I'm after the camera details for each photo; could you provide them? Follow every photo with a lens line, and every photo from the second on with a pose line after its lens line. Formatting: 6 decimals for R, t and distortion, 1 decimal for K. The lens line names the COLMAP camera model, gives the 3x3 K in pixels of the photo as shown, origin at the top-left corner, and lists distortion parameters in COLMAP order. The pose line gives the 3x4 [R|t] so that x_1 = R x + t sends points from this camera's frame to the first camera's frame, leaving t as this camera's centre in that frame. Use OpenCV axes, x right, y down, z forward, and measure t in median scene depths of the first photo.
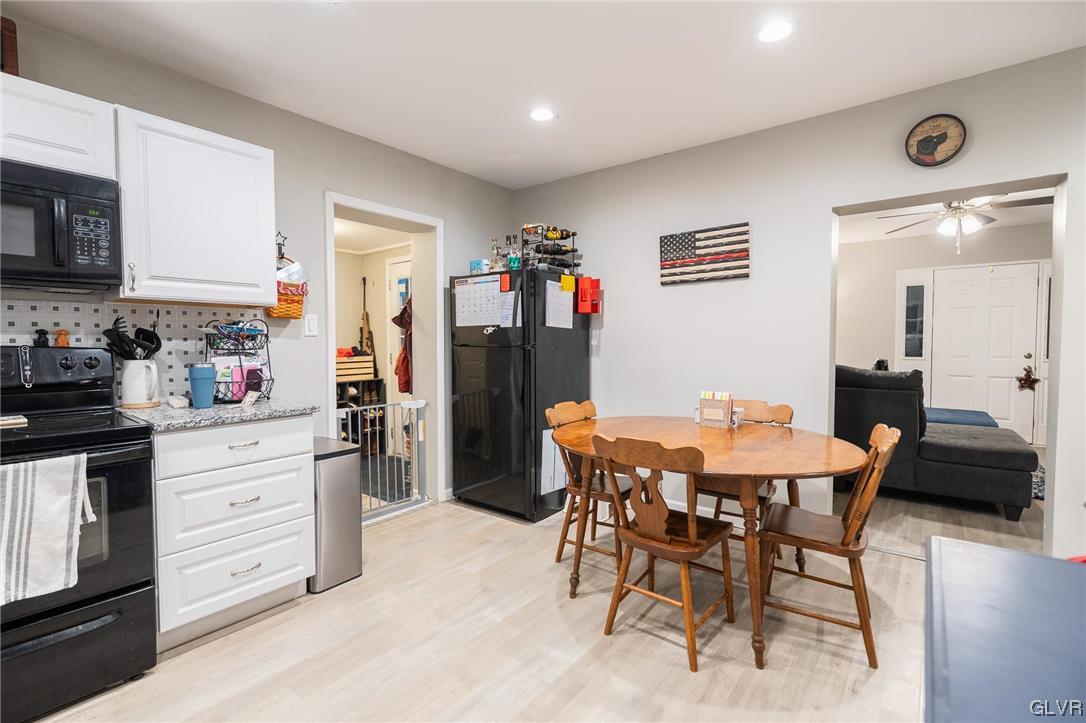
lens RADIAL K [[485.3, 0, 544.8], [0, 485.3, 357.8], [0, 0, 1]] dist [-0.000867, 0.000045]
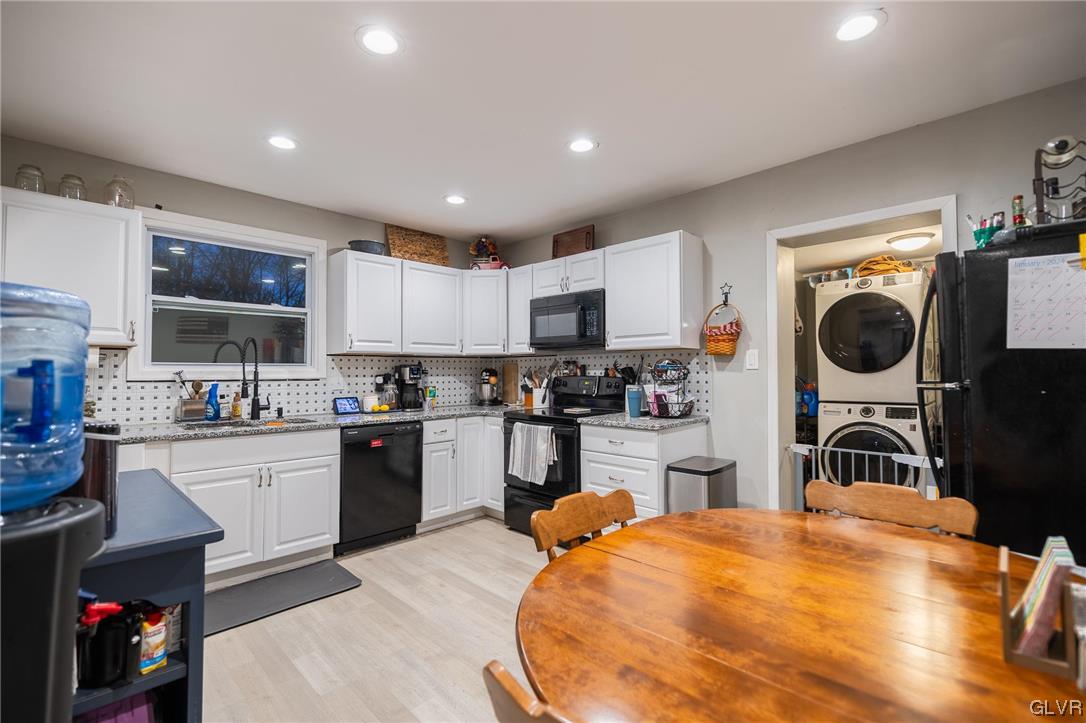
lens RADIAL K [[485.3, 0, 544.5], [0, 485.3, 358.4], [0, 0, 1]] dist [-0.000867, 0.000045]
pose [[-0.117881, -0.020926, -0.992807, 0.677260], [-0.029407, 0.999413, -0.017574, -0.037585], [0.992592, 0.027124, -0.118427, 0.682419]]
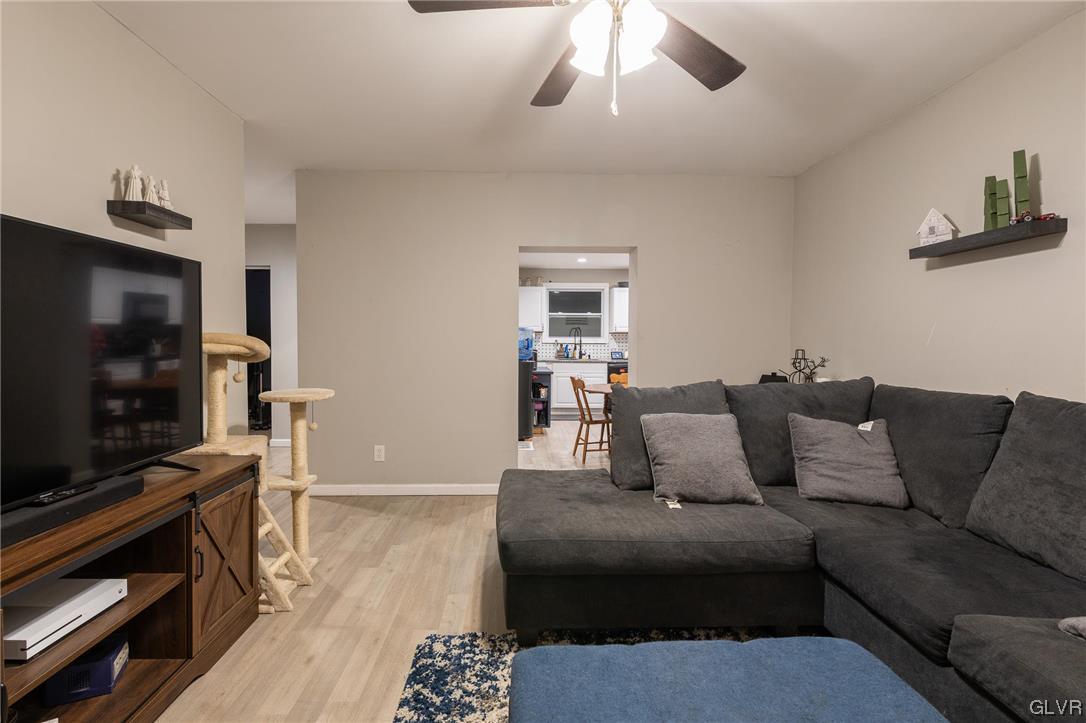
lens RADIAL K [[485.3, 0, 537.5], [0, 485.3, 353.6], [0, 0, 1]] dist [-0.000867, 0.000045]
pose [[-0.759919, 0.015264, -0.649839, 0.837892], [-0.020898, 0.998634, 0.047895, -0.041104], [0.649682, 0.049977, -0.758561, 0.873875]]
